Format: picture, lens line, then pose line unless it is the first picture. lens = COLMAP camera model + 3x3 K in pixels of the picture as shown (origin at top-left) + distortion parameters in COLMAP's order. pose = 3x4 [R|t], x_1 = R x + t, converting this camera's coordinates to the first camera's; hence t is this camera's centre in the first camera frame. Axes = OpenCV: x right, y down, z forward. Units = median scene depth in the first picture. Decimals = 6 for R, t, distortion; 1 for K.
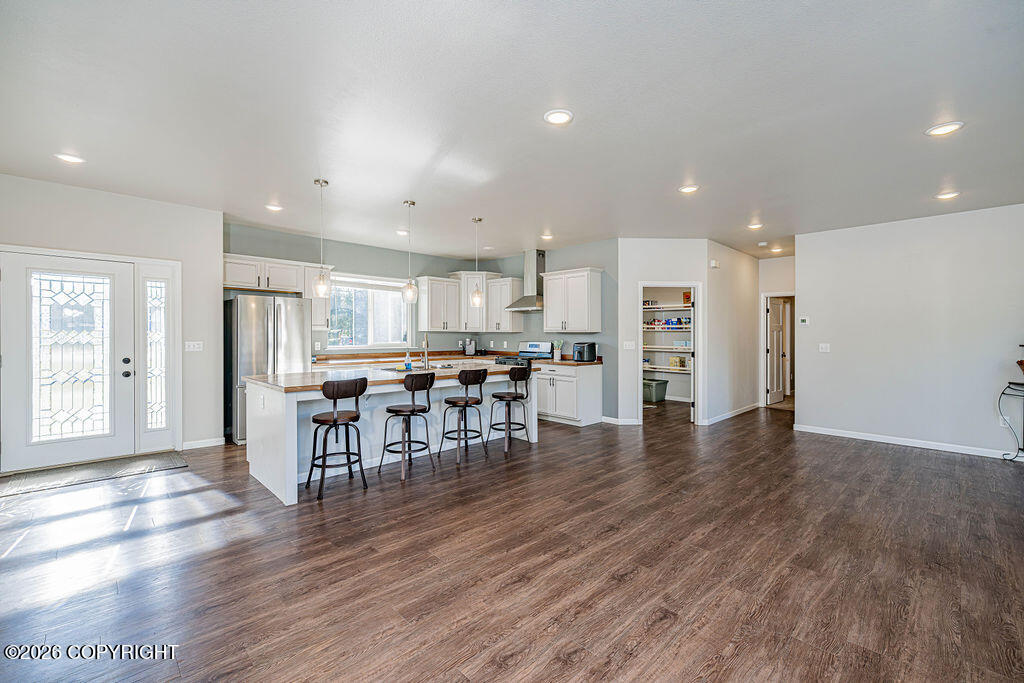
lens RADIAL K [[439.5, 0, 509.7], [0, 439.5, 332.9], [0, 0, 1]] dist [-0.003017, -0.000175]
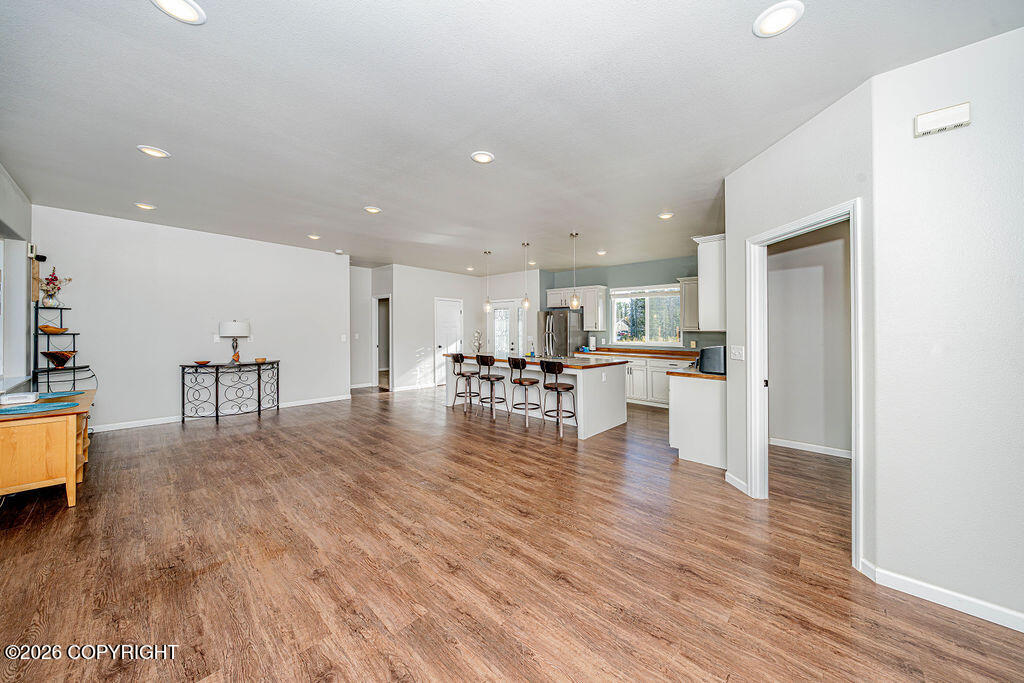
lens RADIAL K [[355.9, 0, 530.0], [0, 355.9, 328.4], [0, 0, 1]] dist [-0.000051, -0.000145]
pose [[0.068835, -0.013060, -0.997543, 1.325301], [-0.007830, 0.999876, -0.013631, 0.010419], [0.997597, 0.008749, 0.068724, 1.259012]]
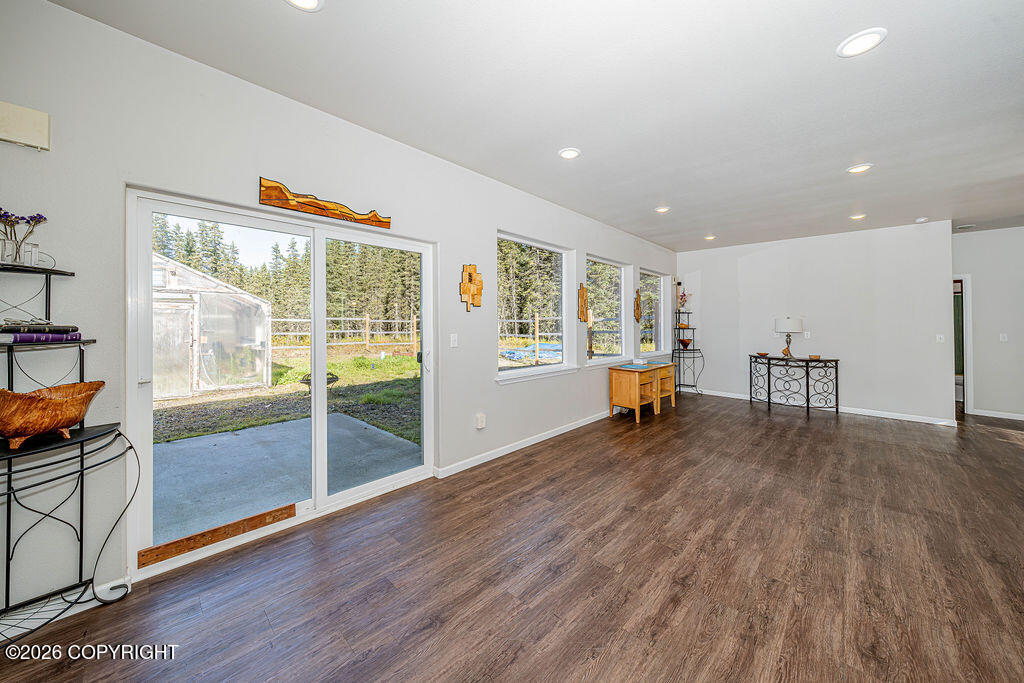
lens RADIAL K [[355.9, 0, 521.1], [0, 355.9, 326.9], [0, 0, 1]] dist [-0.000051, -0.000145]
pose [[-0.998975, -0.013706, -0.043144, 1.010529], [-0.014158, 0.999848, 0.010193, 0.009322], [0.042998, 0.010793, -0.999017, 1.687643]]
